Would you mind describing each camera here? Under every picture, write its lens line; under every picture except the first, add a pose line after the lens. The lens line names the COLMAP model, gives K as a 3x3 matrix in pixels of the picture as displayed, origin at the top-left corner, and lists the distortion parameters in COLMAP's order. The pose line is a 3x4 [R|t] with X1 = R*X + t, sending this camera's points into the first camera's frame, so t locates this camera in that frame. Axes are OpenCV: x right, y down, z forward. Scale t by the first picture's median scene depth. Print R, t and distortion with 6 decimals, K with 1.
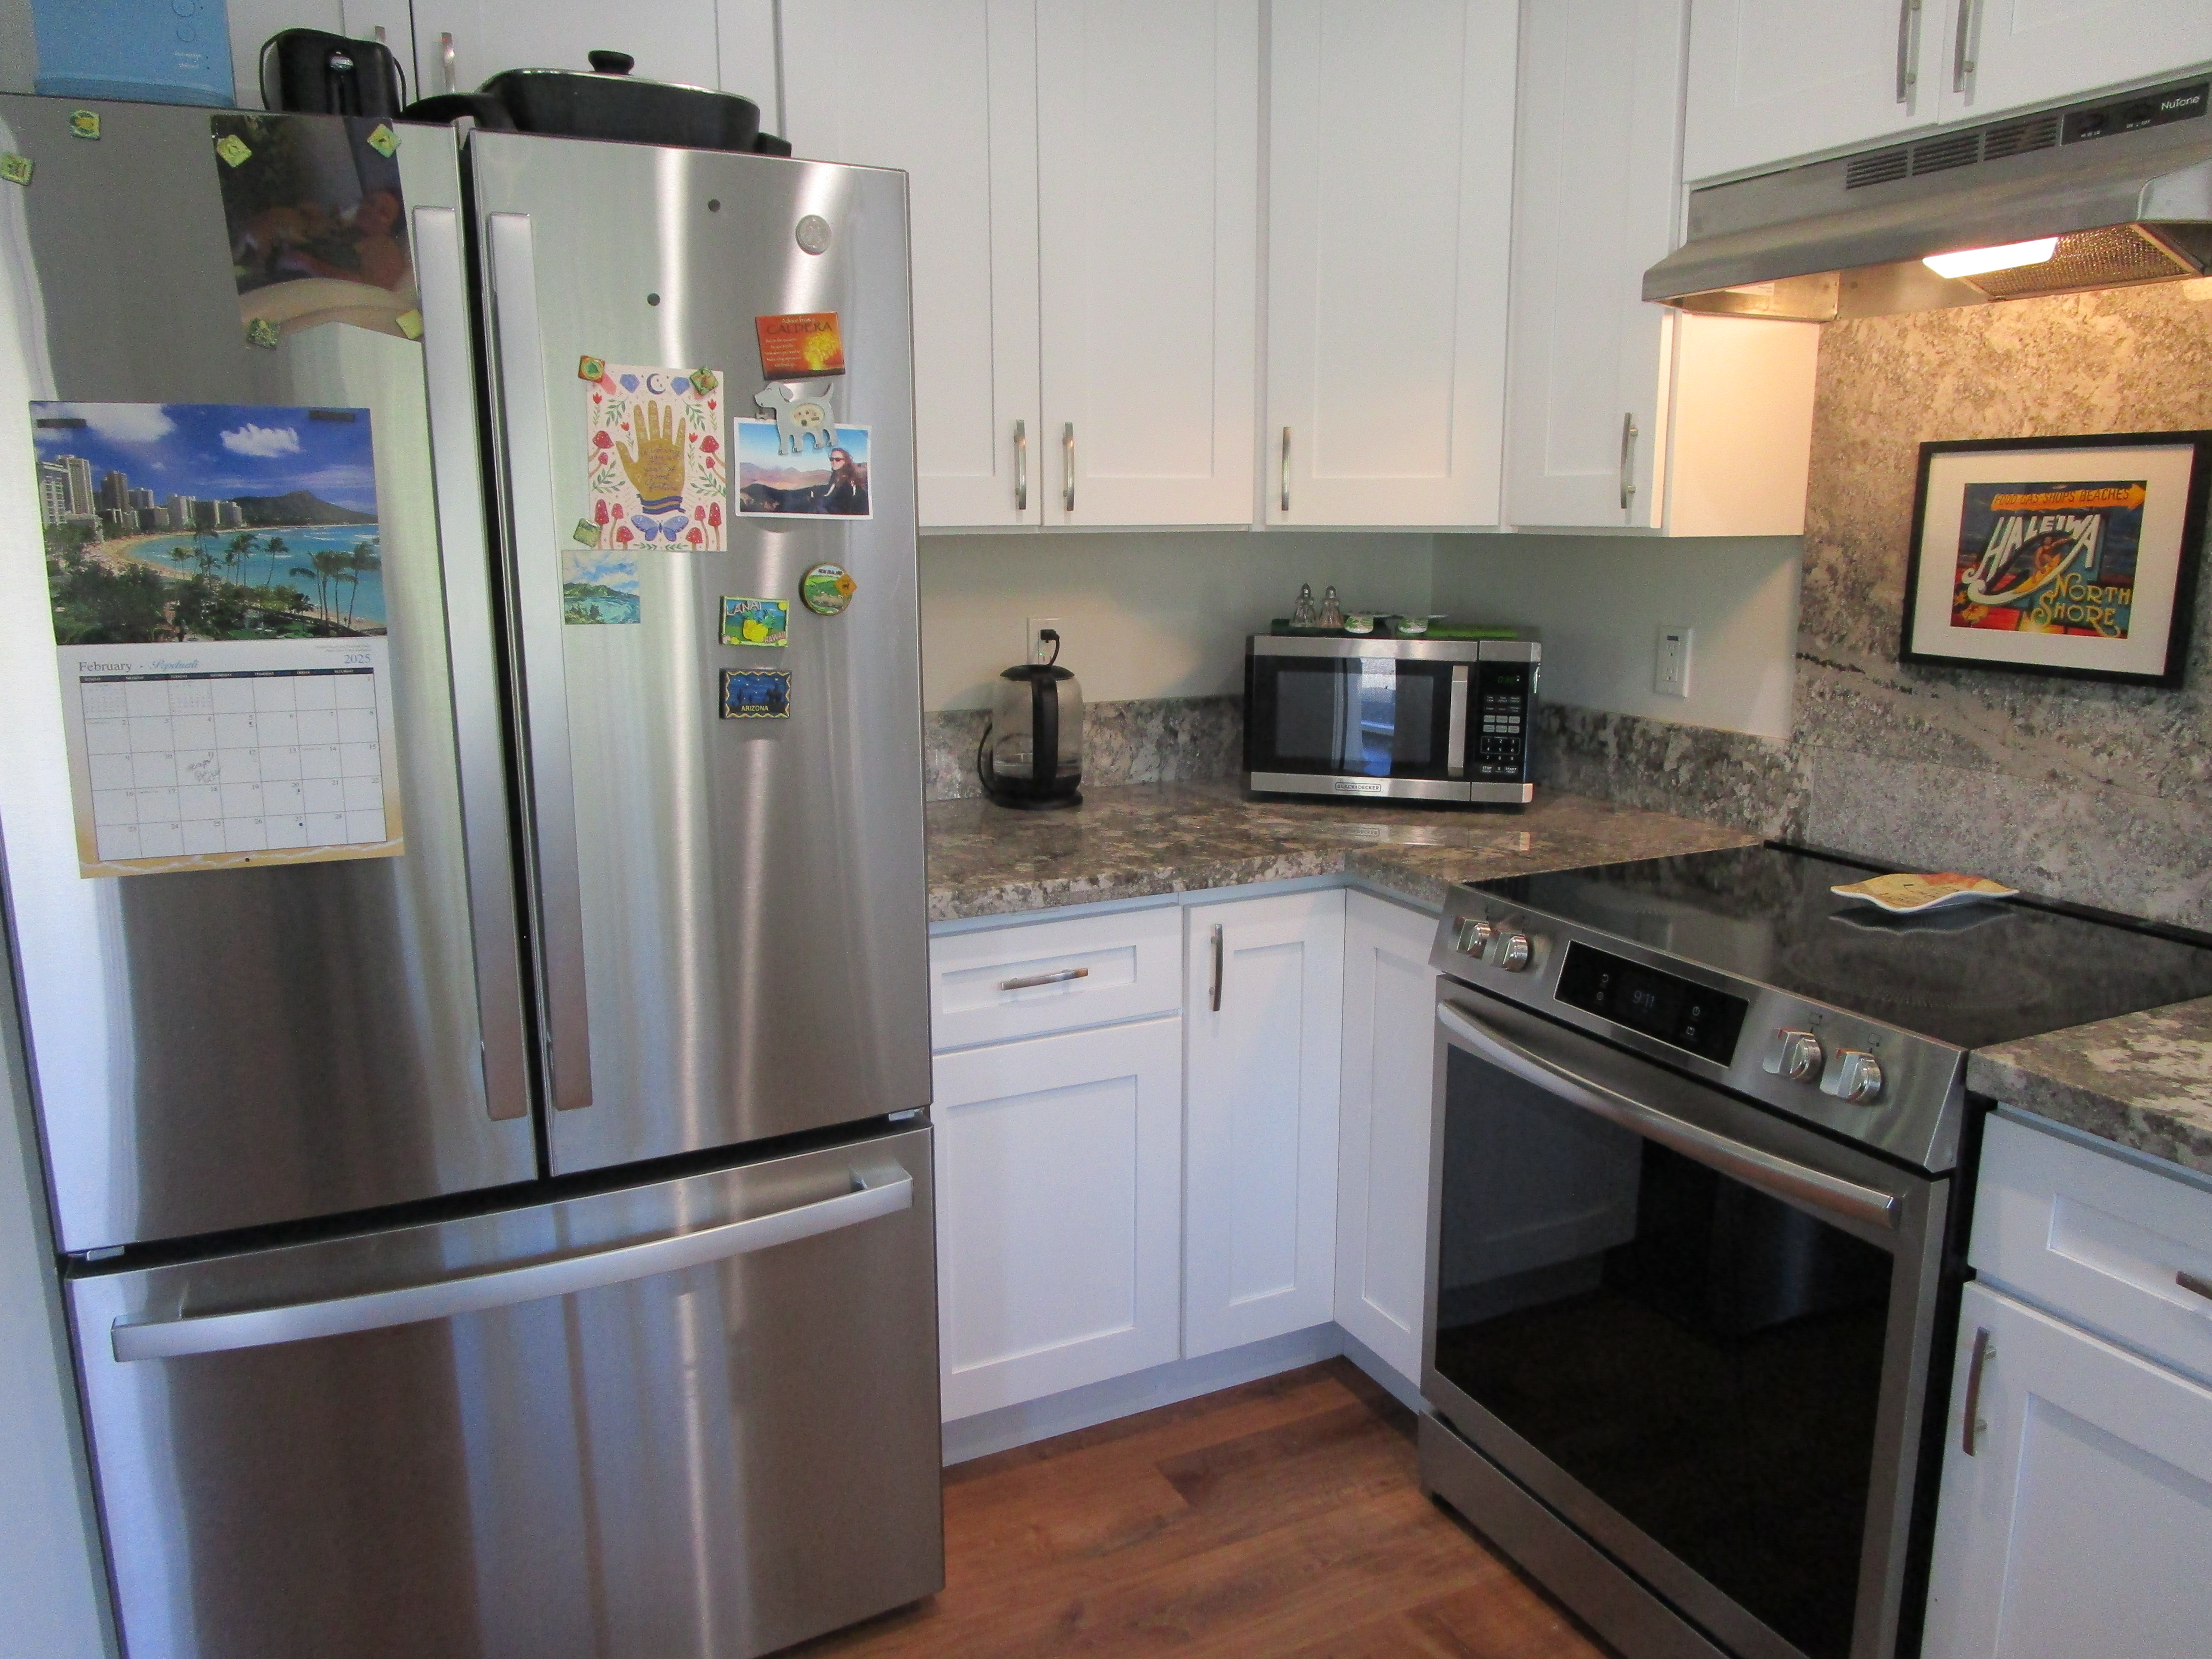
lens RADIAL K [[1564.2, 0, 1094.3], [0, 1564.2, 835.2], [0, 0, 1]] dist [-0.029162, 0.007889]
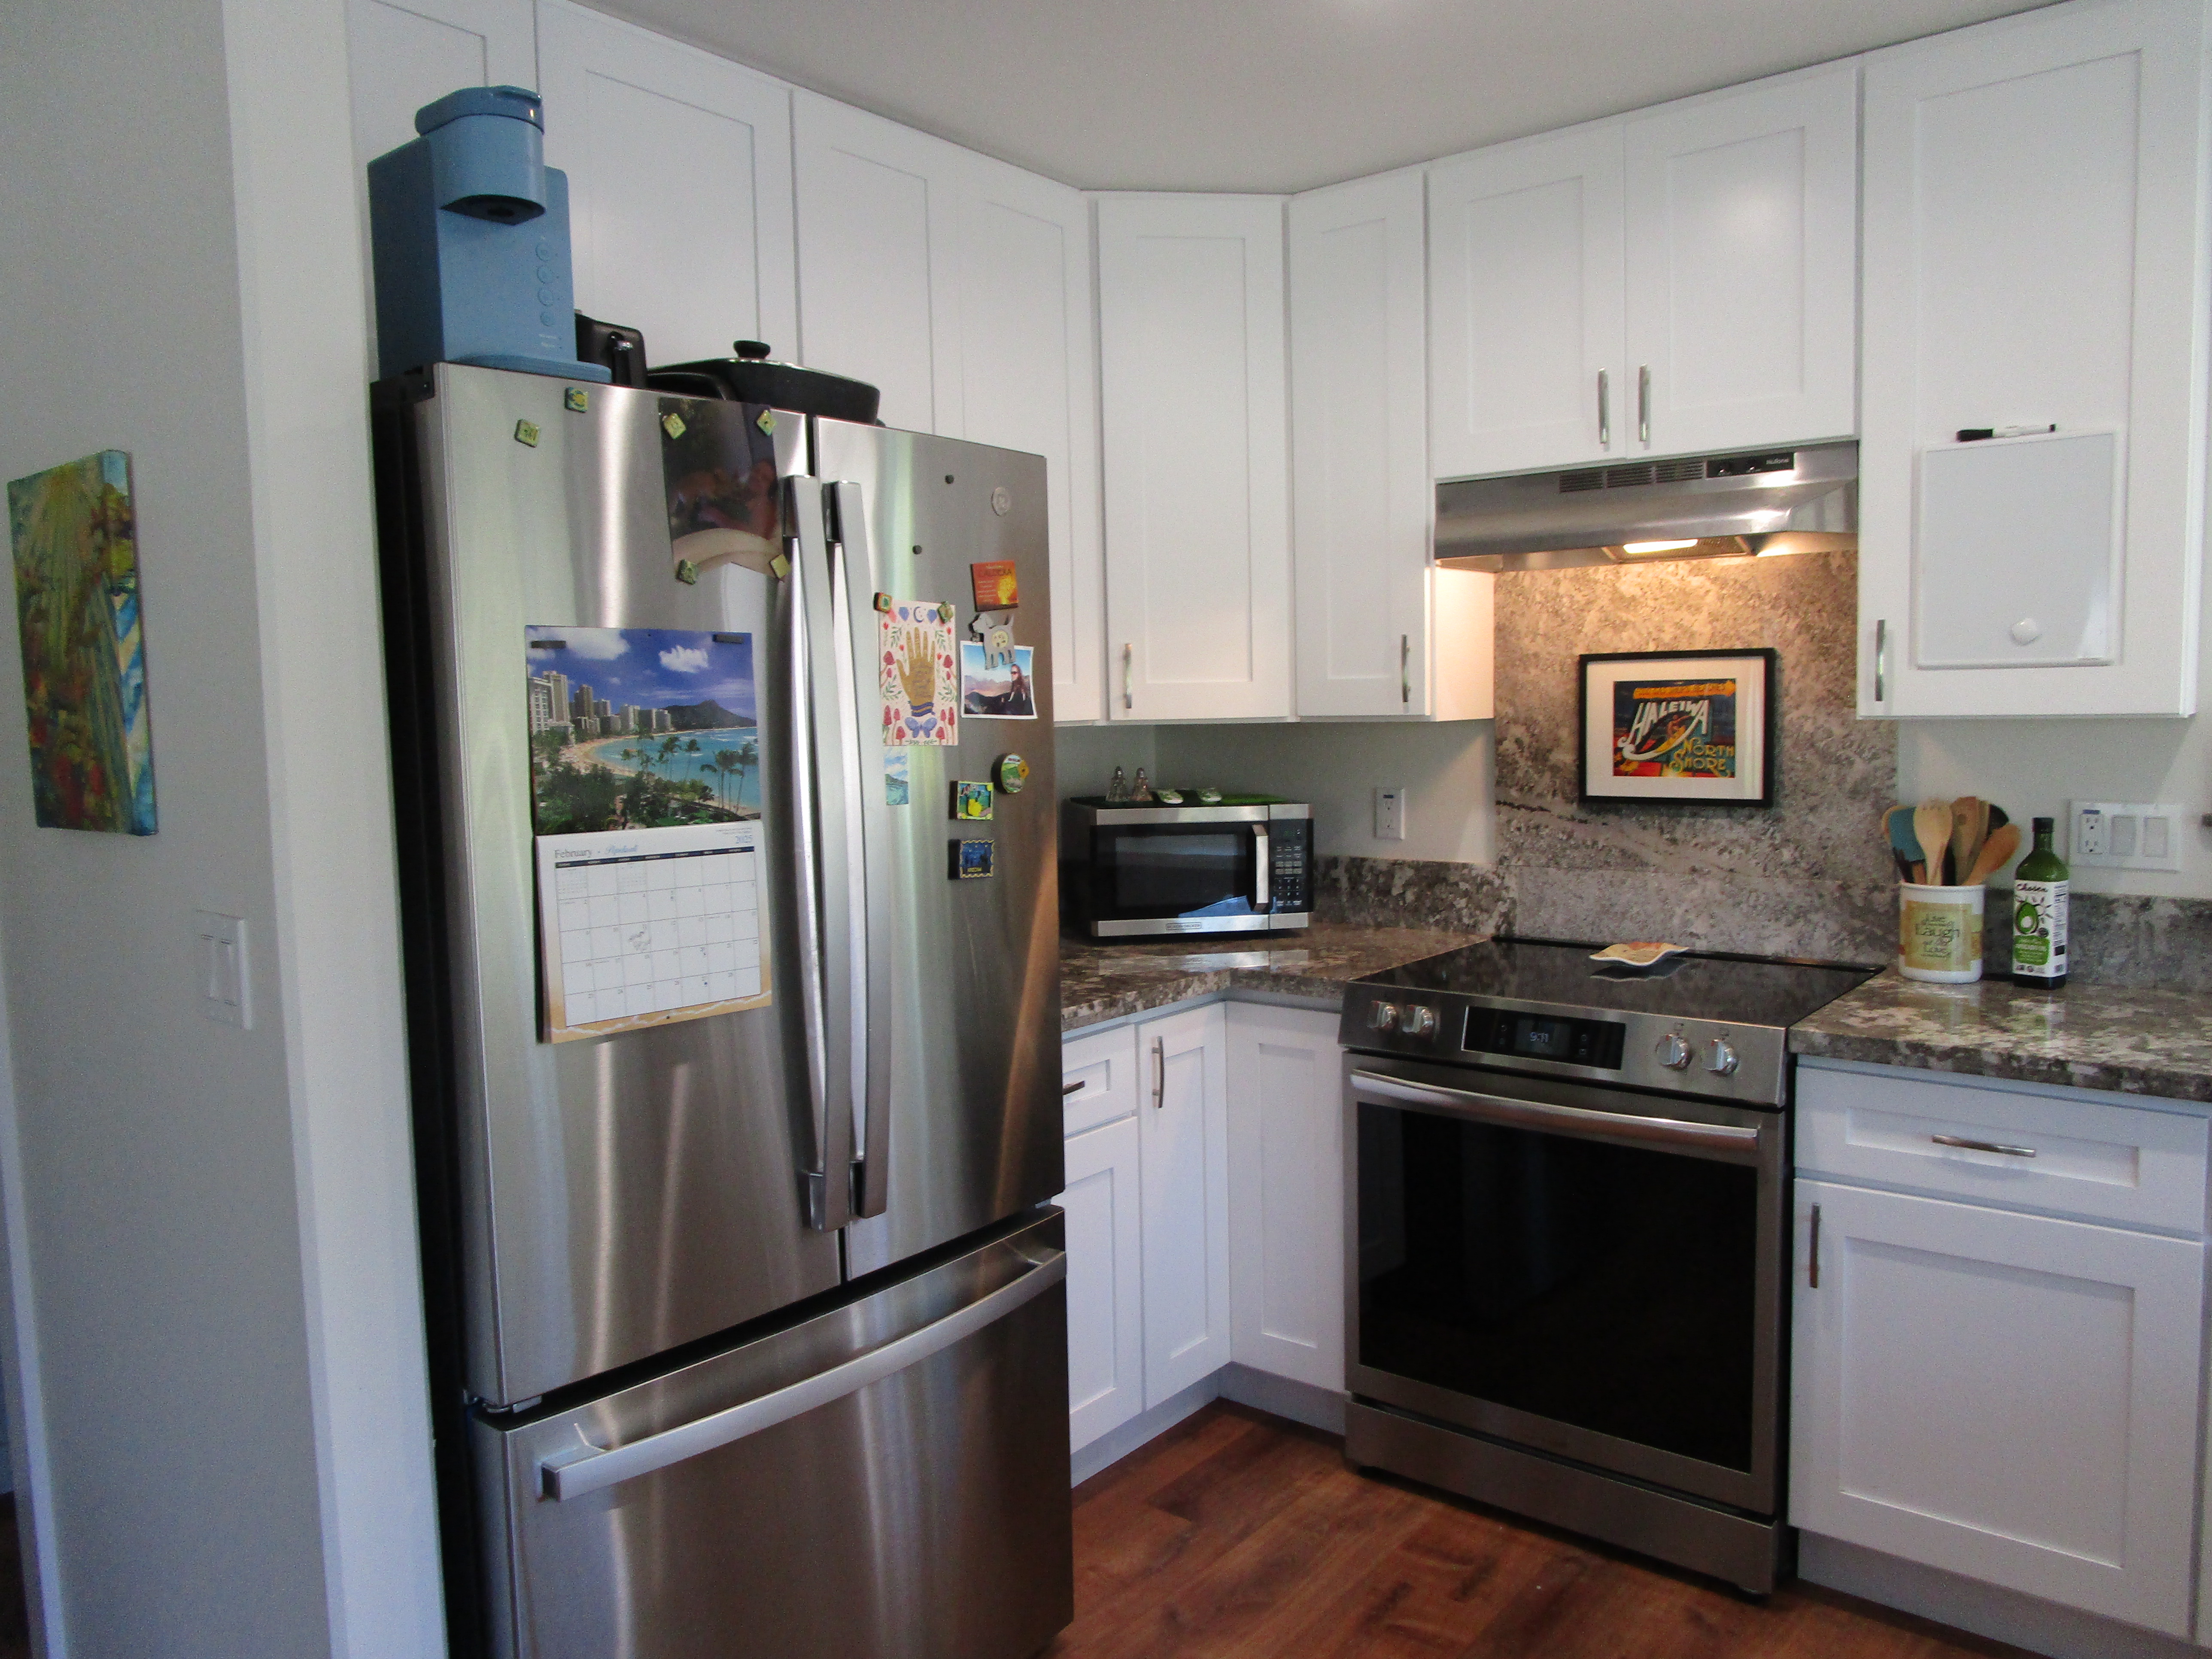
lens RADIAL K [[1564.2, 0, 1094.3], [0, 1564.2, 835.2], [0, 0, 1]] dist [-0.029162, 0.007889]
pose [[0.906551, -0.049606, 0.419172, -0.570408], [0.101646, 0.989502, -0.102730, 0.025665], [-0.409676, 0.135737, 0.902076, -0.143721]]
